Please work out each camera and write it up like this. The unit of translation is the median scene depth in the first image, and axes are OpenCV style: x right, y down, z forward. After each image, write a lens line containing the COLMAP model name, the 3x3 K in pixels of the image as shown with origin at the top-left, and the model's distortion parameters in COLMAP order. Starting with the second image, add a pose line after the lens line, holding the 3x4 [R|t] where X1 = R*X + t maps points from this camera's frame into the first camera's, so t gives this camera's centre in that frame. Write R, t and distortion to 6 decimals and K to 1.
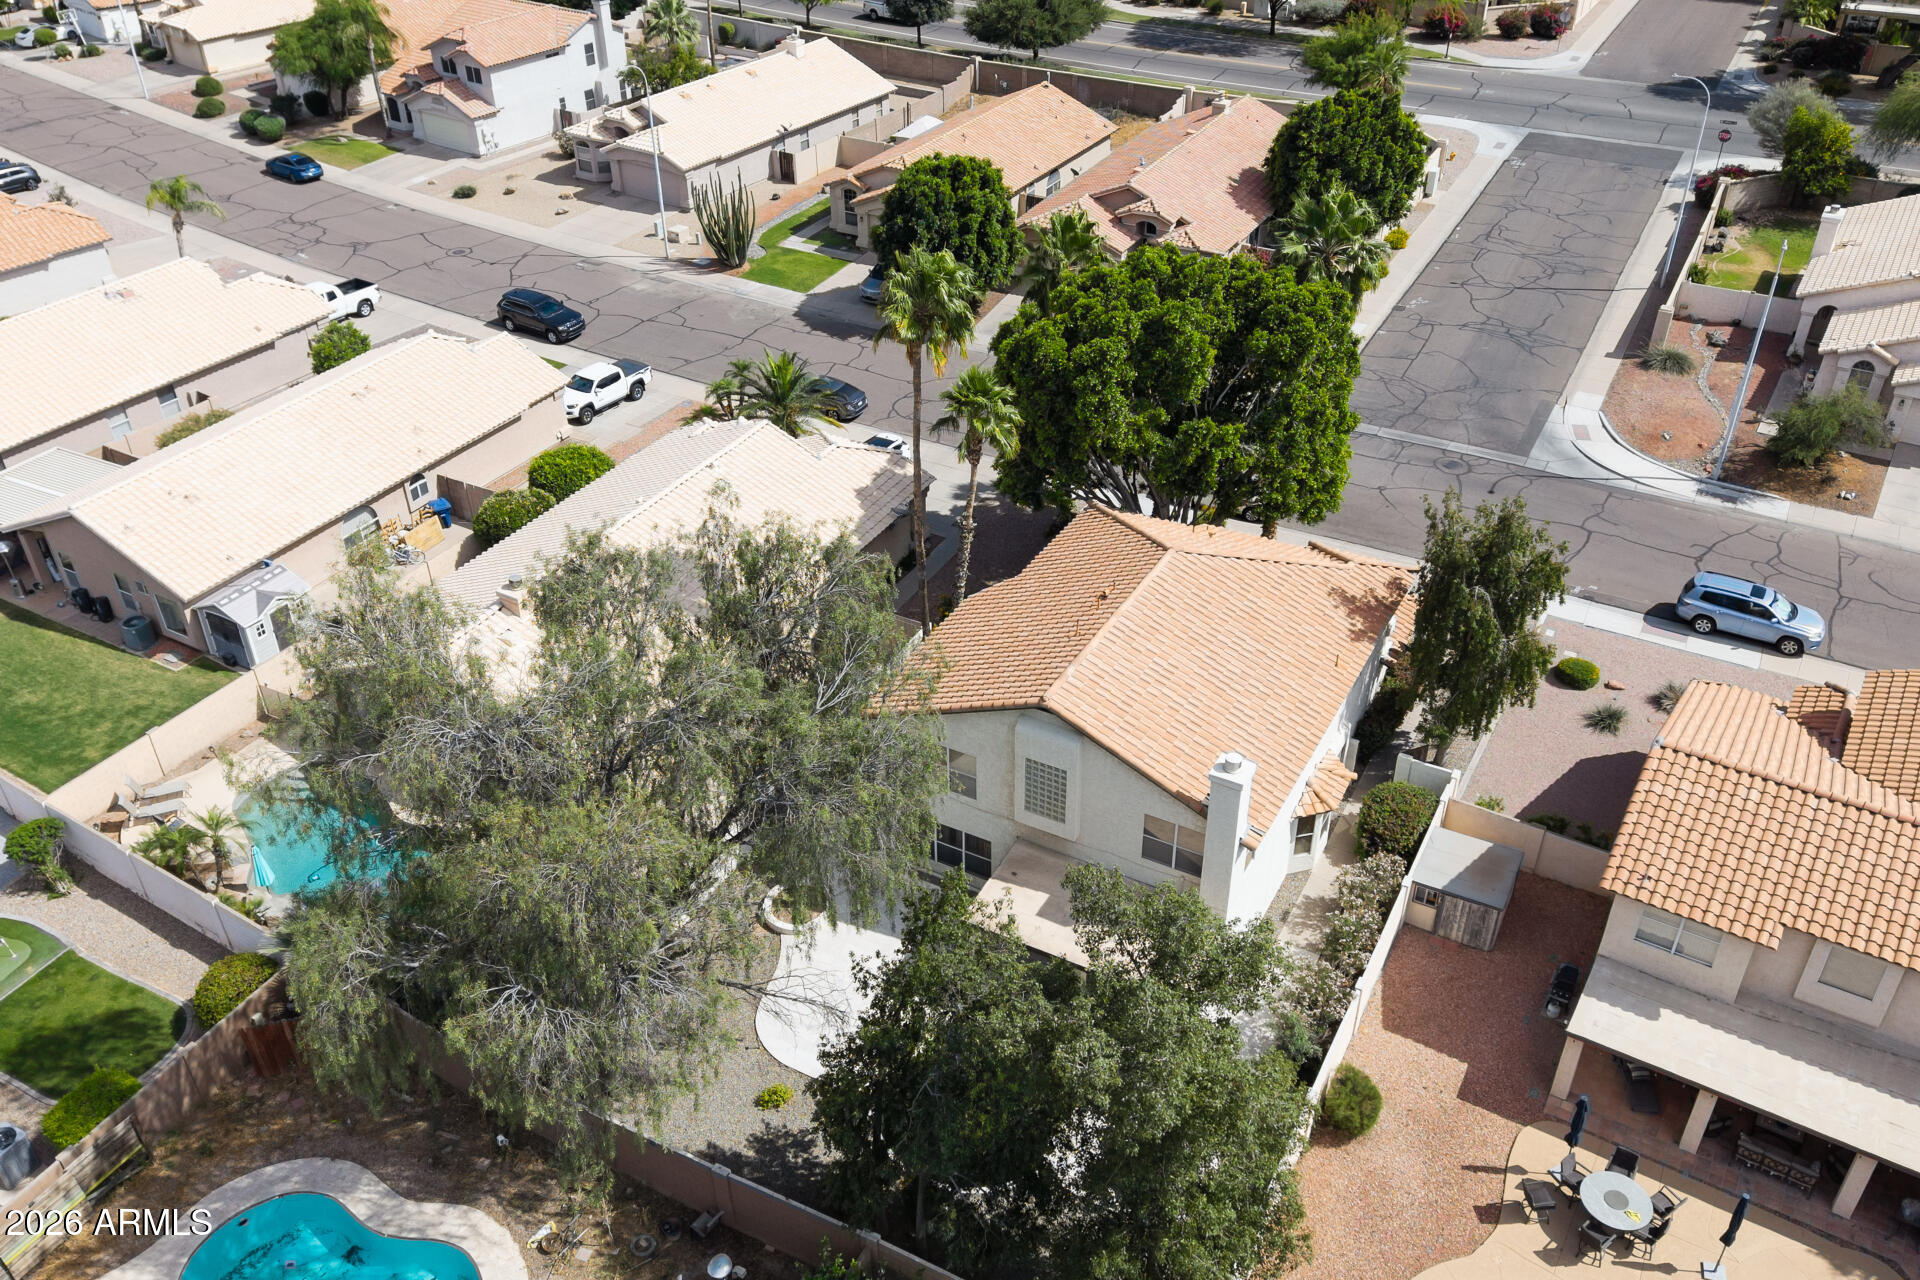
lens RADIAL K [[1431.2, 0, 960.0], [0, 1431.2, 640.0], [0, 0, 1]] dist [-0.006775, -0.009290]
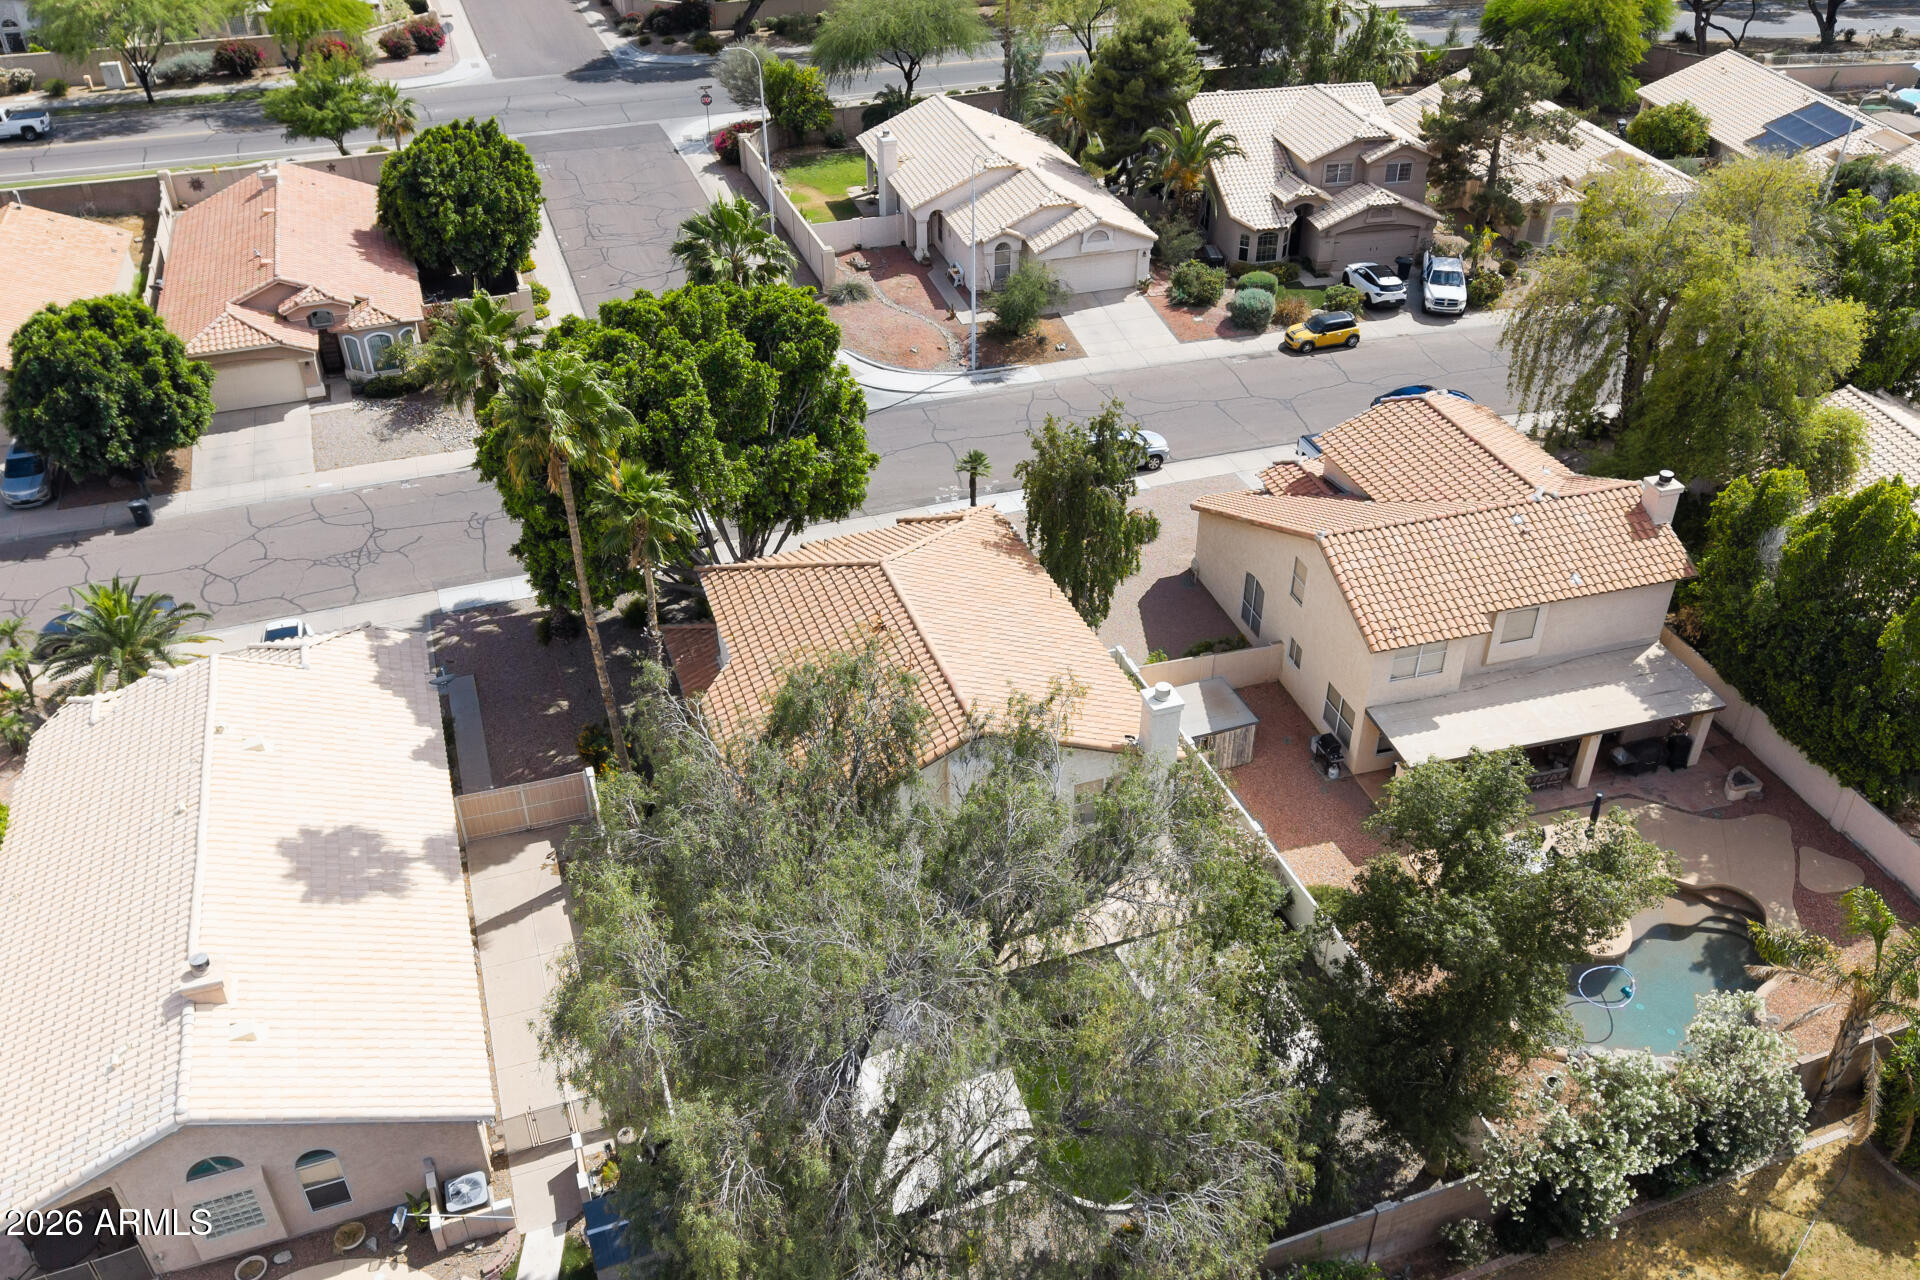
lens RADIAL K [[1431.2, 0, 960.0], [0, 1431.2, 640.0], [0, 0, 1]] dist [-0.006775, -0.009290]
pose [[0.685487, -0.417730, 0.596330, -0.220554], [0.423328, 0.895038, 0.140356, -0.067338], [-0.592369, 0.156231, 0.790374, 0.094356]]
